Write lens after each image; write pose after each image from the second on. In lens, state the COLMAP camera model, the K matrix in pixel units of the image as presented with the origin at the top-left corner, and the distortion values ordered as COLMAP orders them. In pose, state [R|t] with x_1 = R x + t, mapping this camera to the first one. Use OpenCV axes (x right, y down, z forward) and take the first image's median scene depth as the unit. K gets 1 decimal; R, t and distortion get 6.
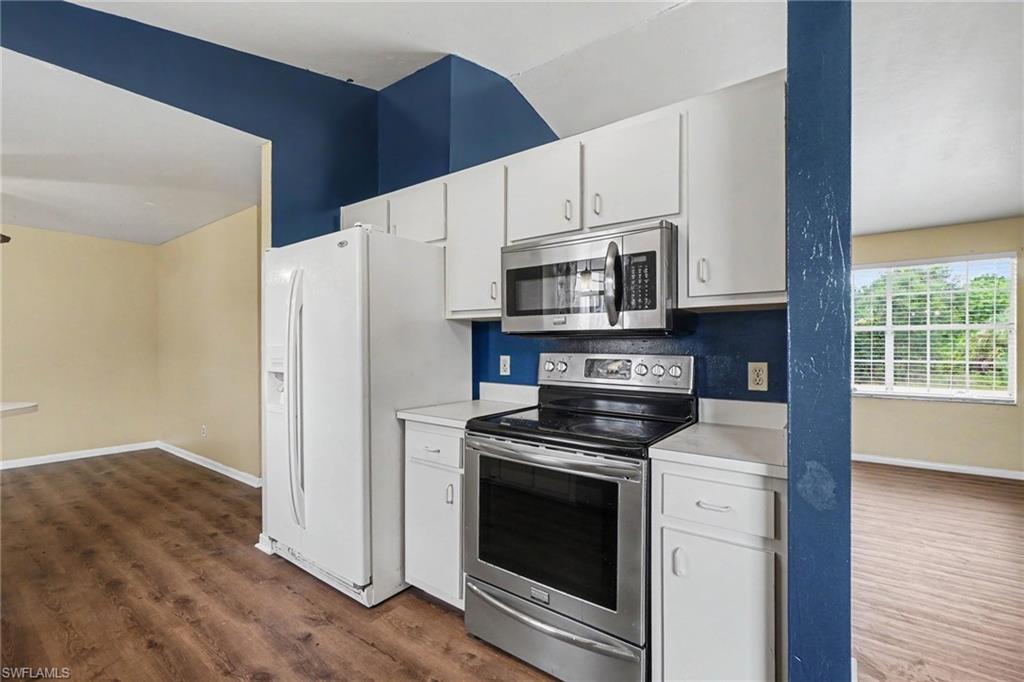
lens RADIAL K [[446.5, 0, 502.1], [0, 446.5, 351.6], [0, 0, 1]] dist [-0.006793, 0.001280]
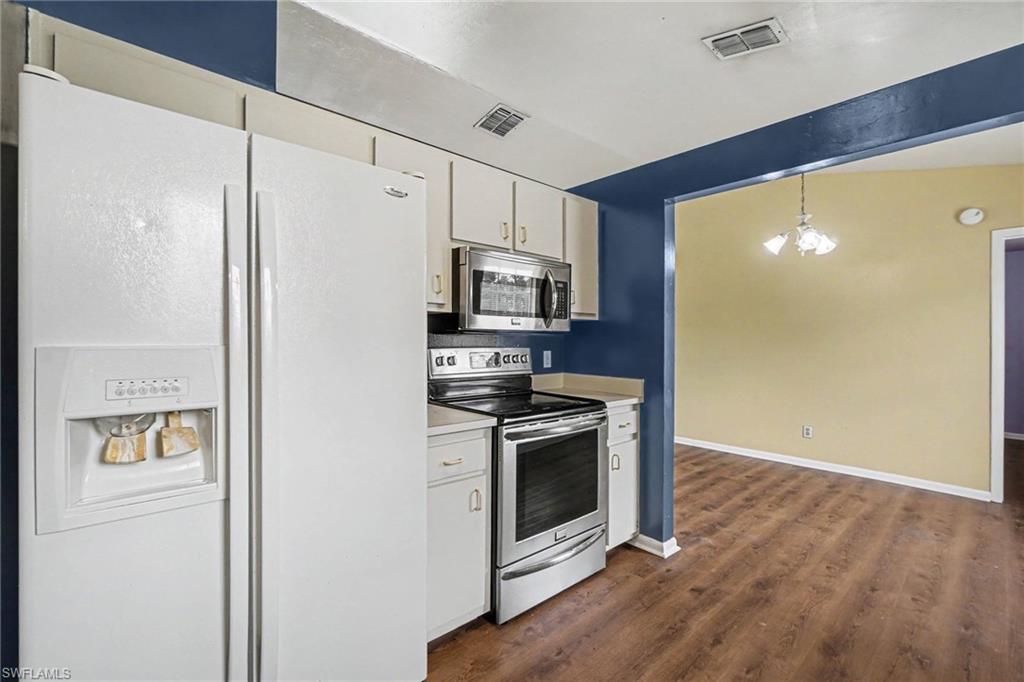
lens RADIAL K [[446.5, 0, 504.2], [0, 446.5, 336.6], [0, 0, 1]] dist [-0.006793, 0.001280]
pose [[0.208448, 0.010146, 0.977981, -1.197172], [0.006531, 0.999909, -0.011766, -0.015934], [-0.978012, 0.008839, 0.208363, 0.861627]]
